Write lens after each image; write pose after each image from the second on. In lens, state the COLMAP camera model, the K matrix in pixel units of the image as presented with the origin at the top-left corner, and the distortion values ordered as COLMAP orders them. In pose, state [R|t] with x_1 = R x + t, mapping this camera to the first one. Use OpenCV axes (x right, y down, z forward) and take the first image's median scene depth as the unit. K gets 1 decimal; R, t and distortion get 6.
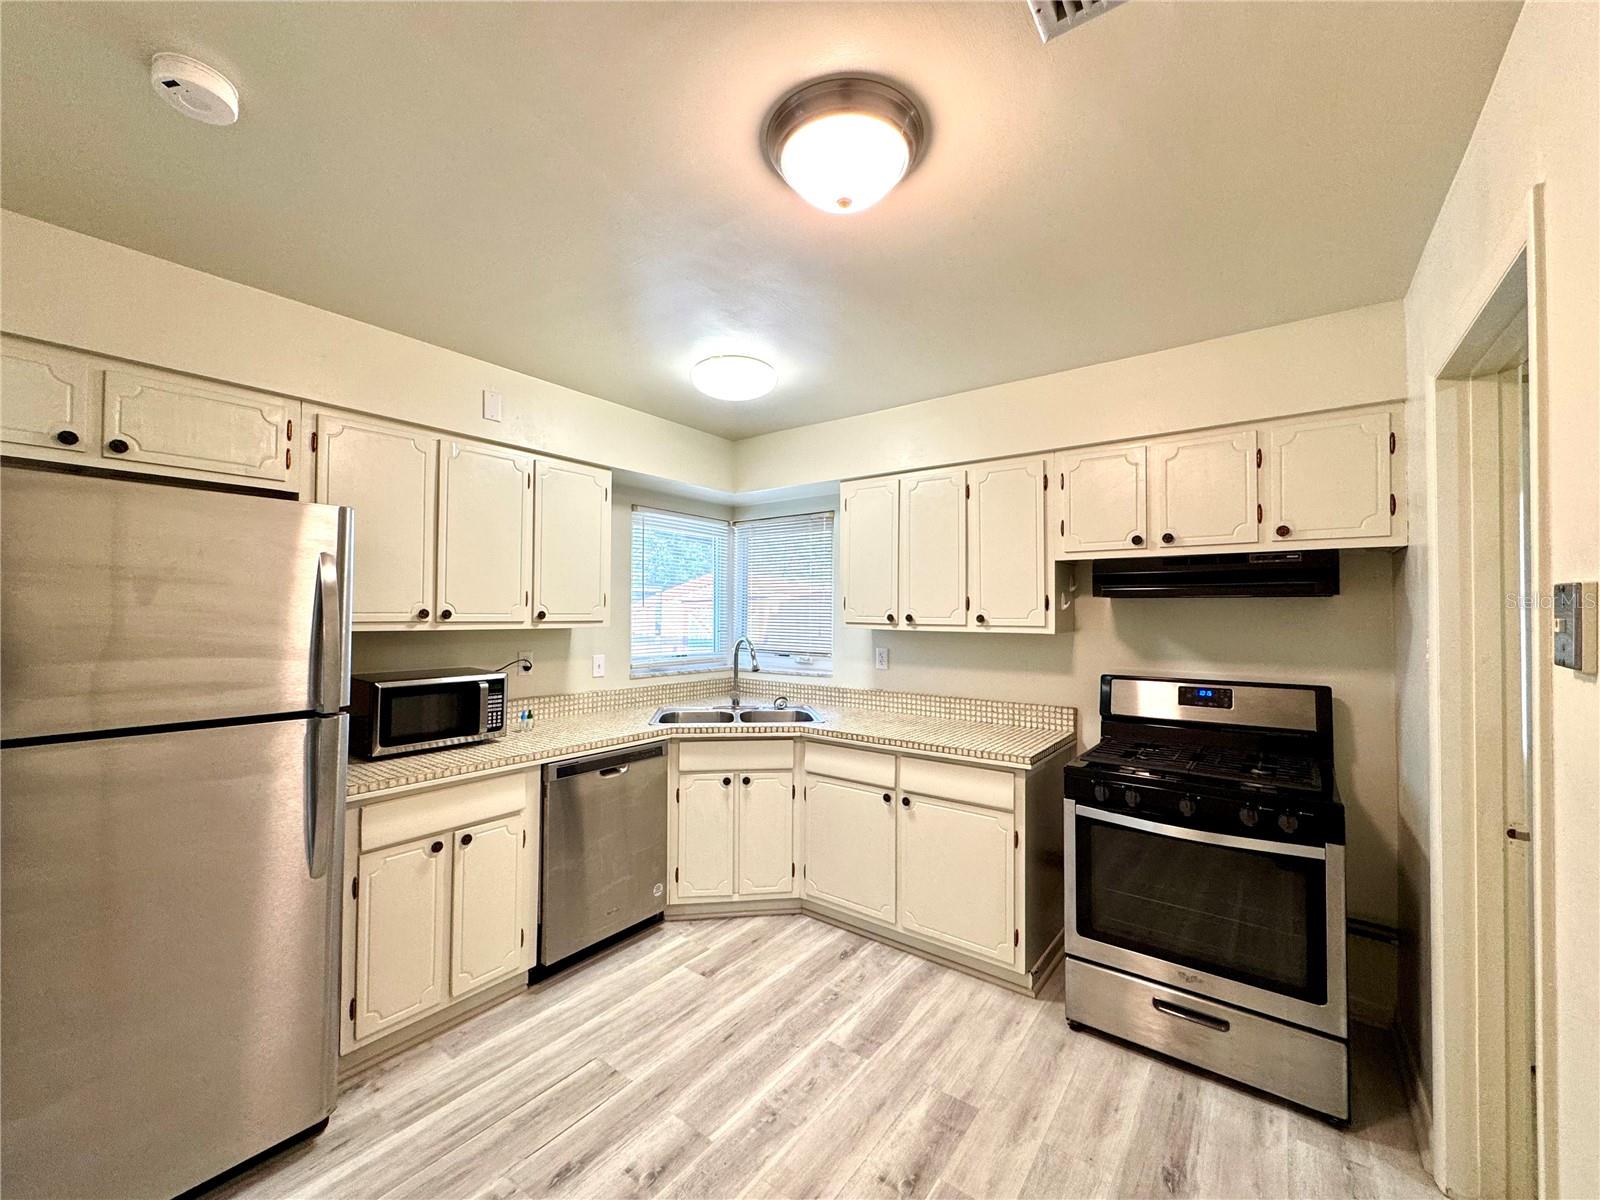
lens RADIAL K [[638.0, 0, 803.8], [0, 638.0, 600.3], [0, 0, 1]] dist [-0.002947, 0.000634]
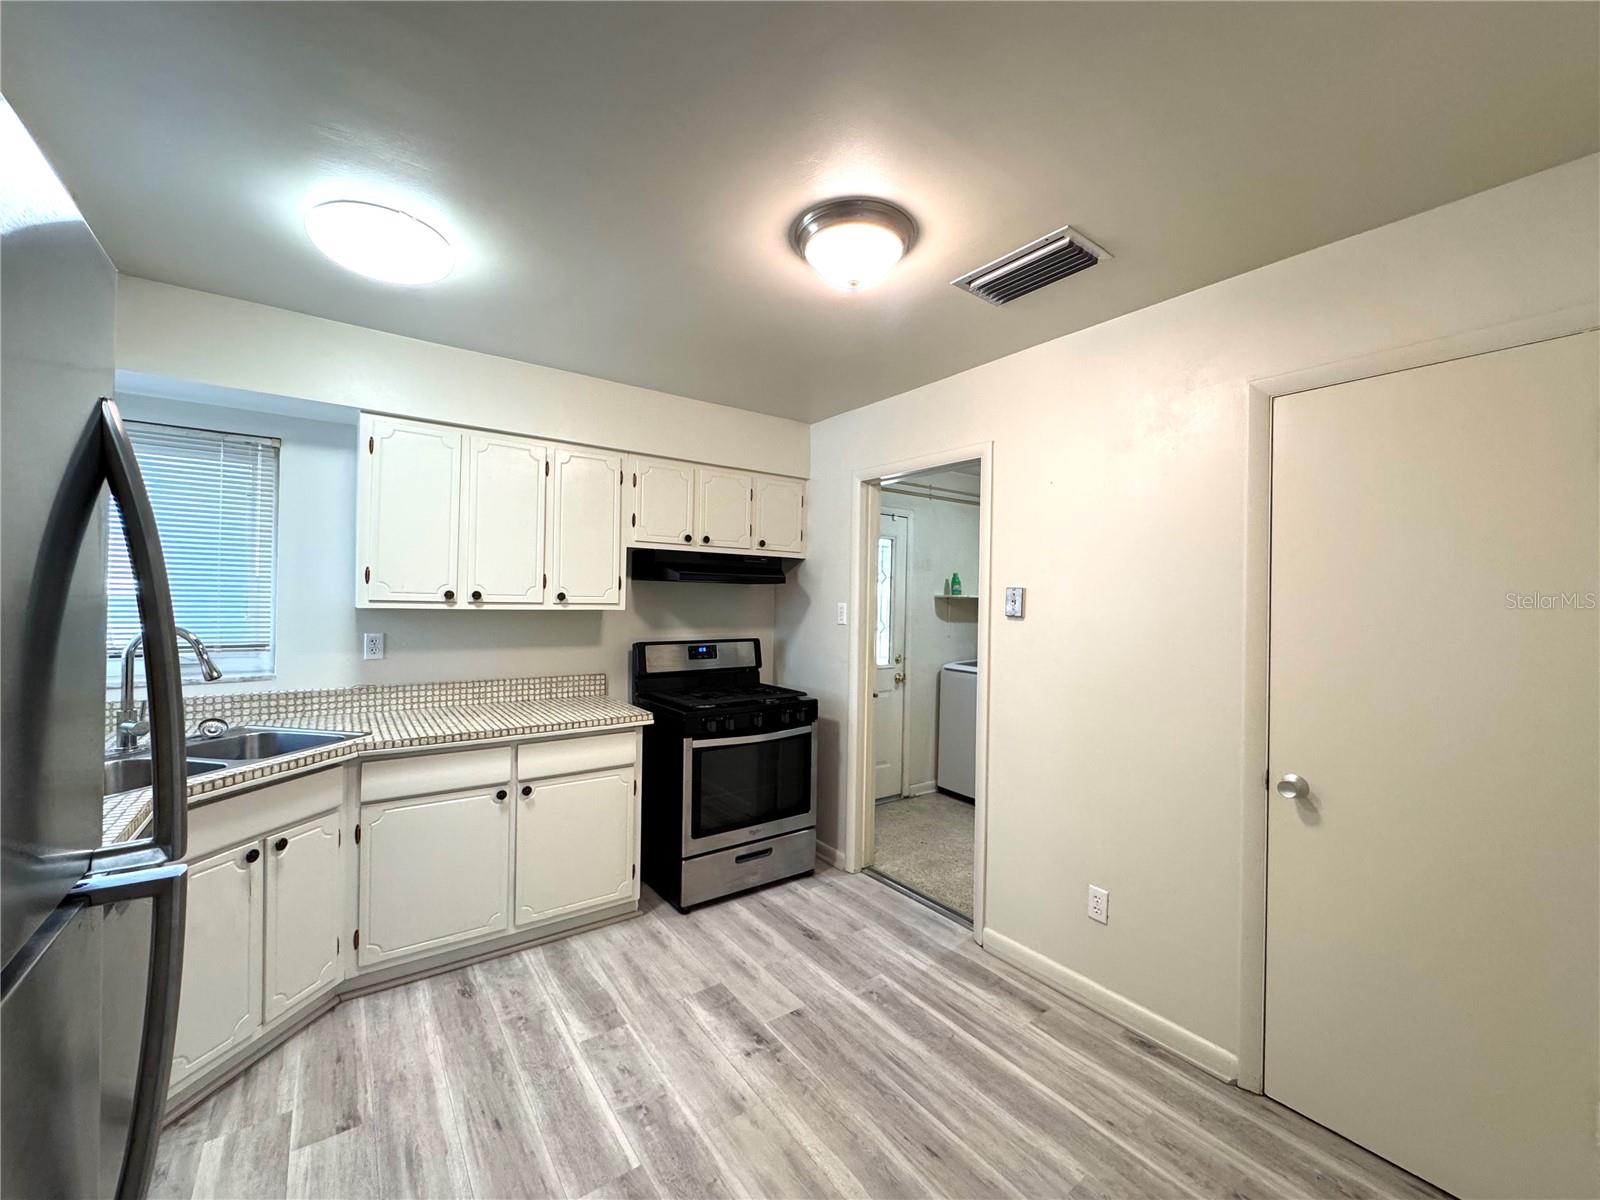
lens RADIAL K [[638.0, 0, 801.4], [0, 638.0, 602.2], [0, 0, 1]] dist [-0.002947, 0.000634]
pose [[0.287356, -0.006719, 0.957800, -0.657541], [-0.036240, 0.999183, 0.017882, 0.006079], [-0.957138, -0.039849, 0.286878, 0.374335]]
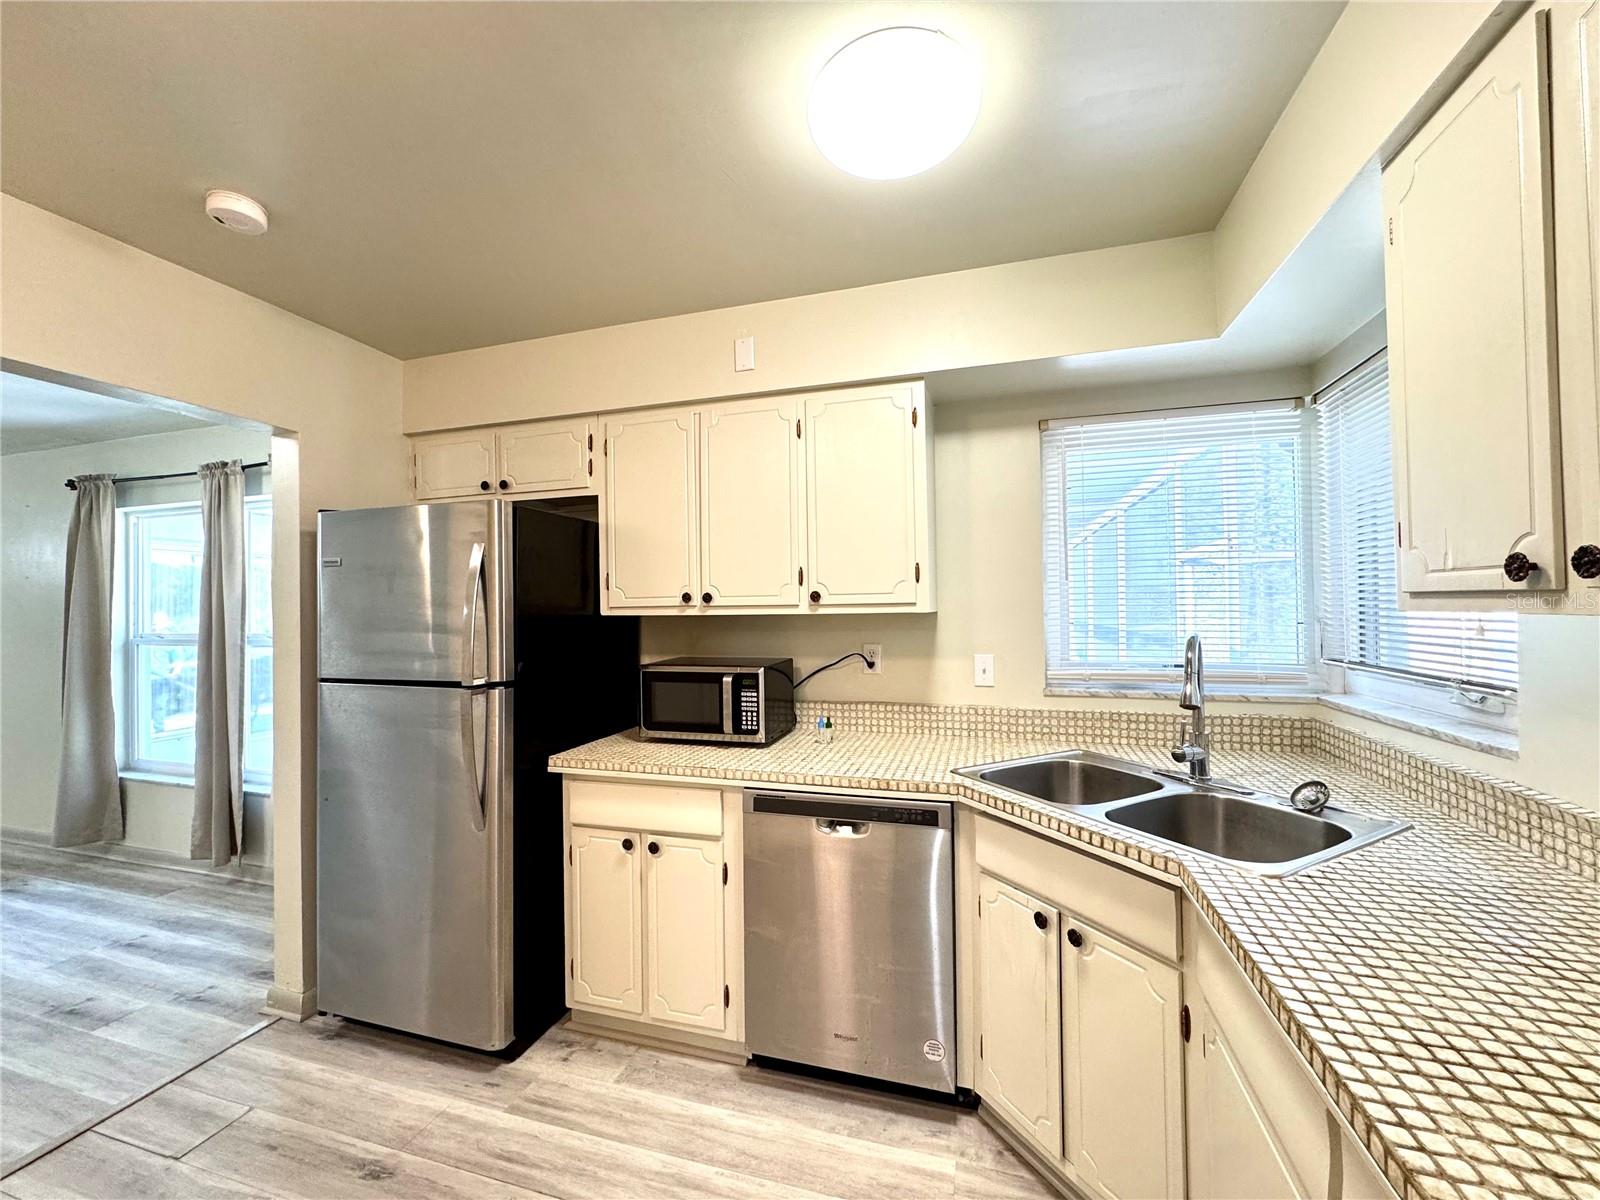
lens RADIAL K [[638.0, 0, 803.9], [0, 638.0, 600.2], [0, 0, 1]] dist [-0.002947, 0.000634]
pose [[0.342592, -0.026307, -0.939116, 0.338845], [0.033287, 0.999320, -0.015850, 0.042762], [0.938894, -0.025831, 0.343235, 0.778888]]
